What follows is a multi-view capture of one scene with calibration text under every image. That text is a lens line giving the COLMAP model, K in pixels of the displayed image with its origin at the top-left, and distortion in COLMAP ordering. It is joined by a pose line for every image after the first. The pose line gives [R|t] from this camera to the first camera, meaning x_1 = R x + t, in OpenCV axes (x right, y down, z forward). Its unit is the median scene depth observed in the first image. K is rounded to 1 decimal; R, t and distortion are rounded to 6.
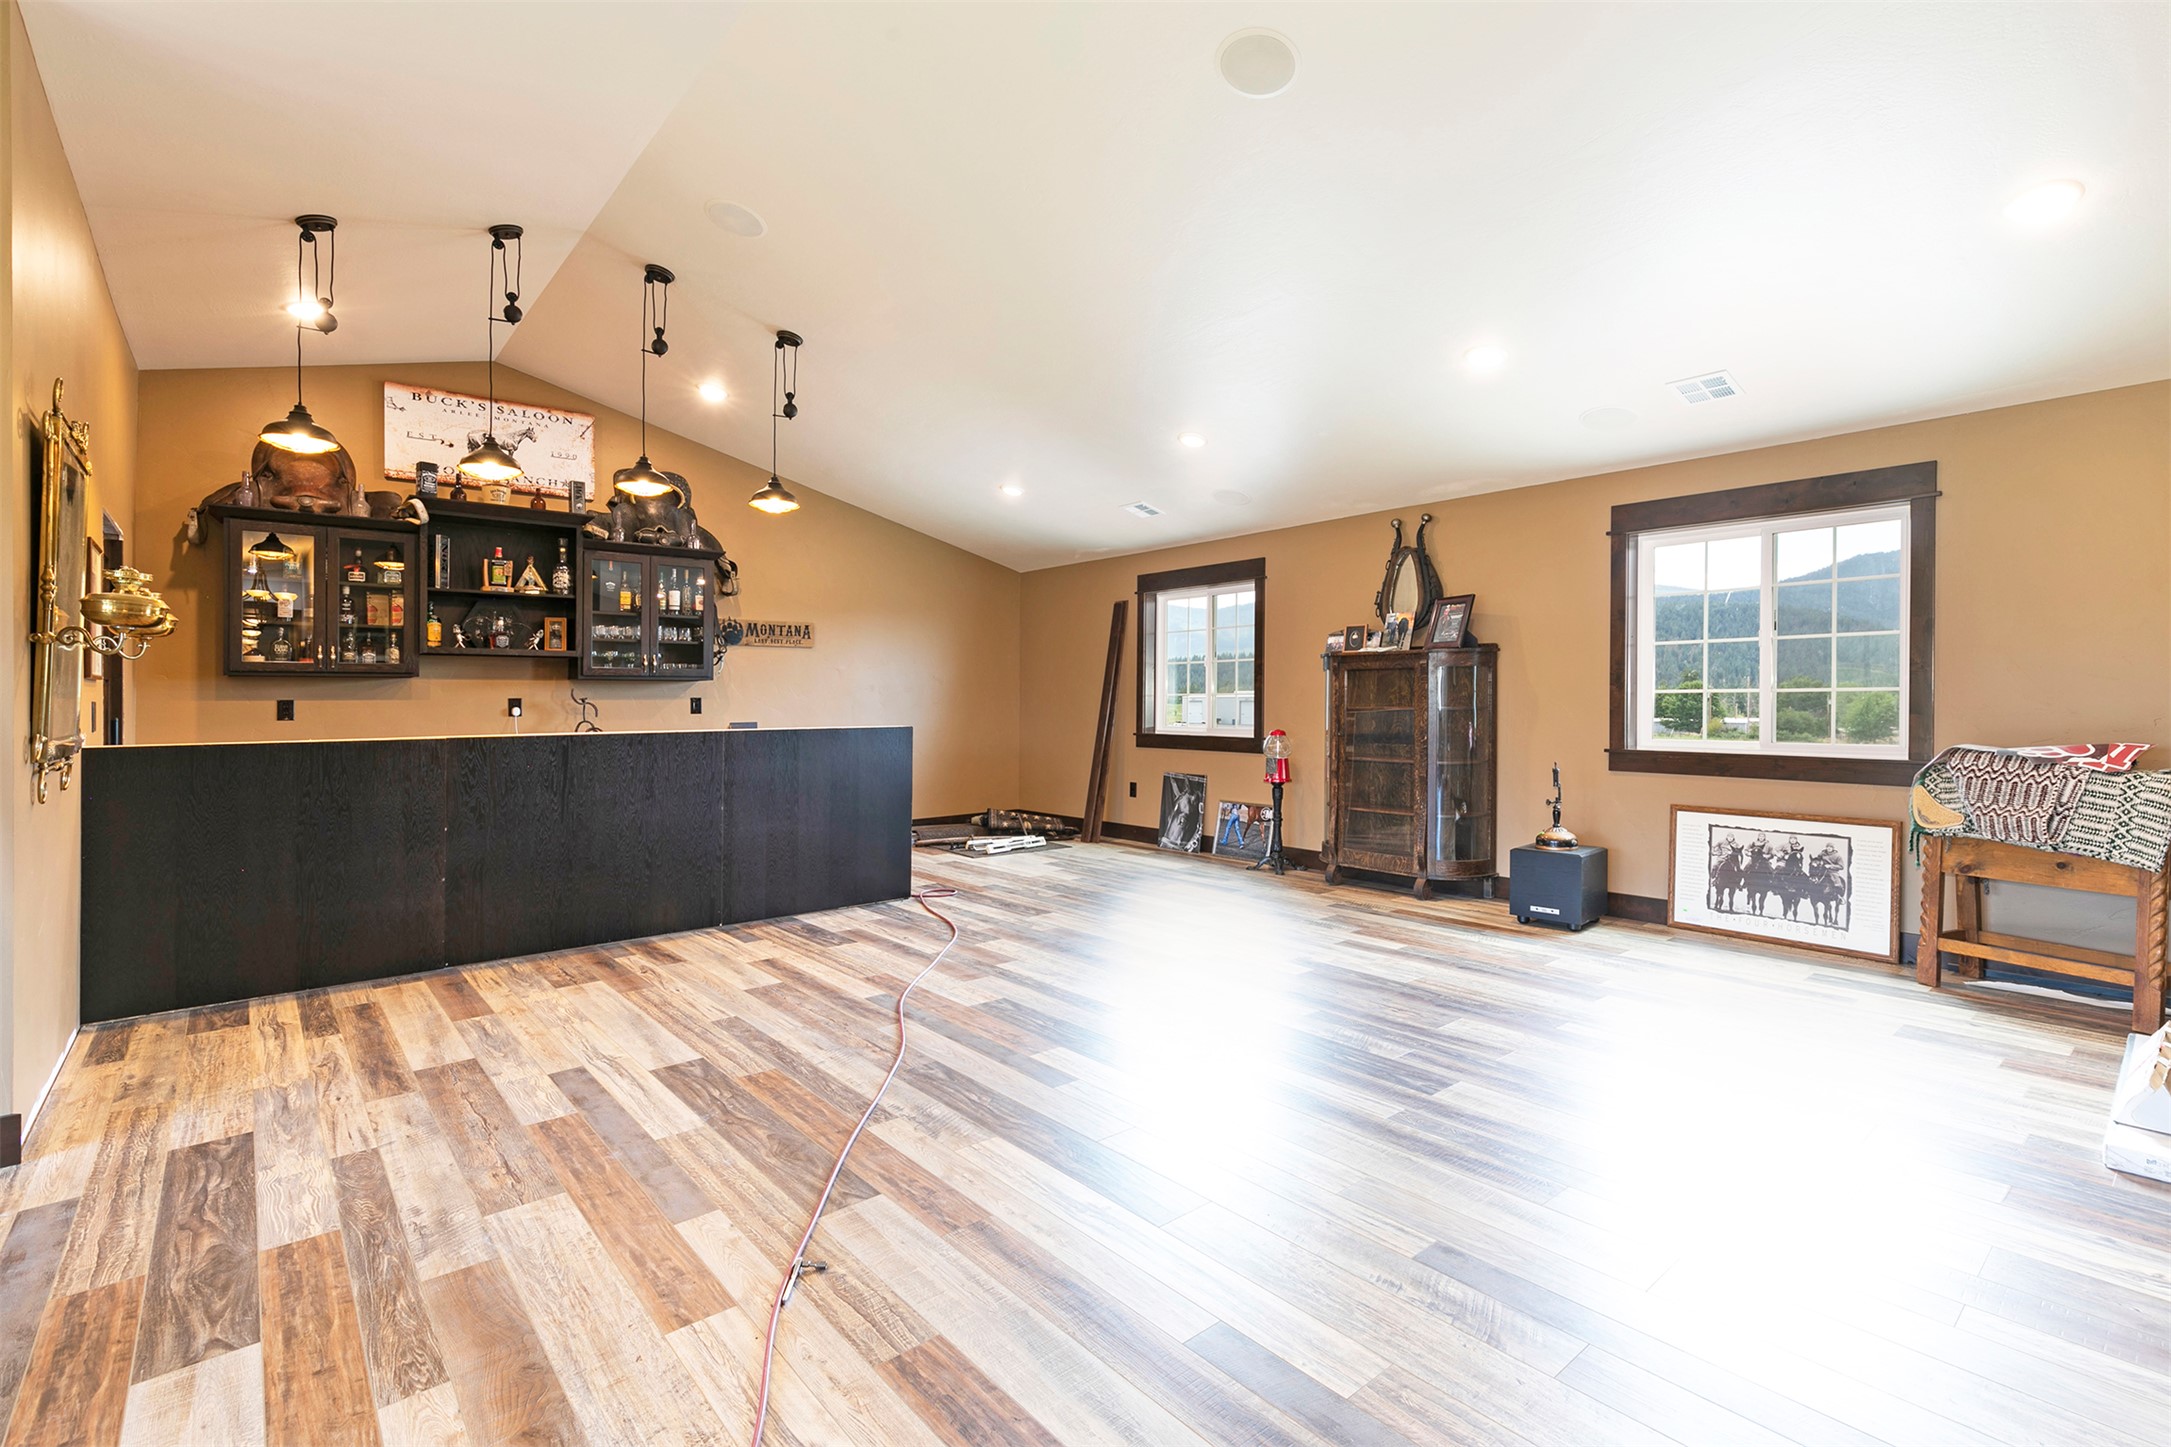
lens RADIAL K [[963.9, 0, 1090.7], [0, 963.9, 710.4], [0, 0, 1]] dist [0.006709, -0.001751]
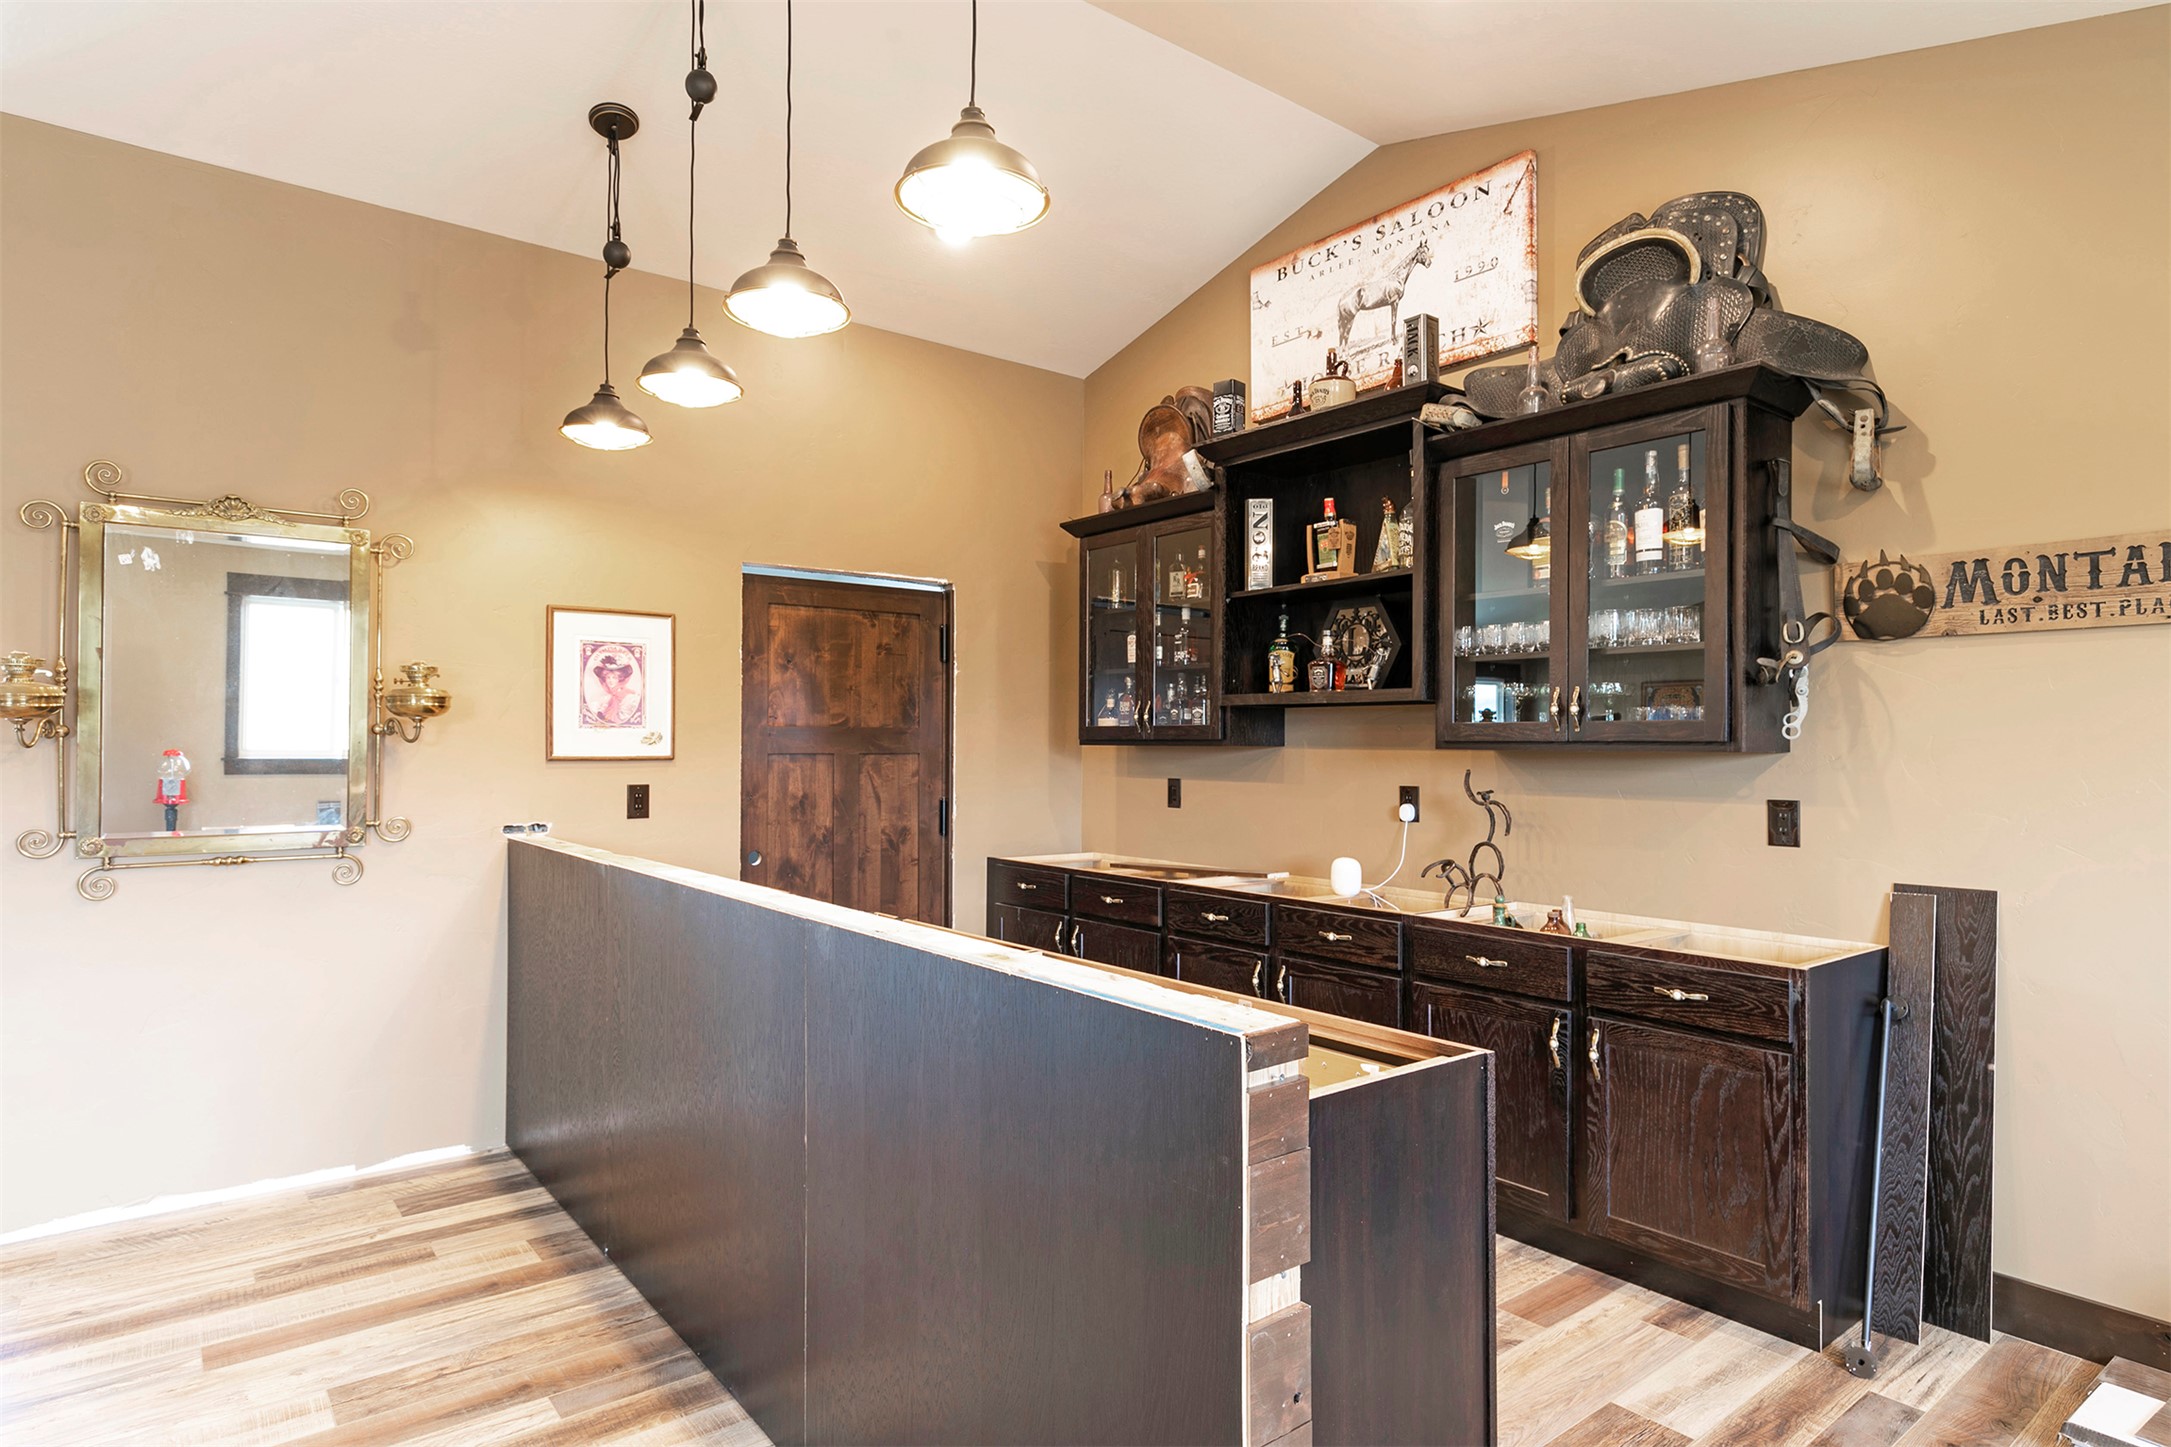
lens RADIAL K [[1191.5, 0, 1090.8], [0, 1191.5, 730.3], [0, 0, 1]] dist [-0.005401, 0.000490]
pose [[-0.033118, -0.002848, -0.999447, 0.036185], [-0.012607, 0.999918, -0.002432, -0.038711], [0.999372, 0.012520, -0.033151, 0.868097]]
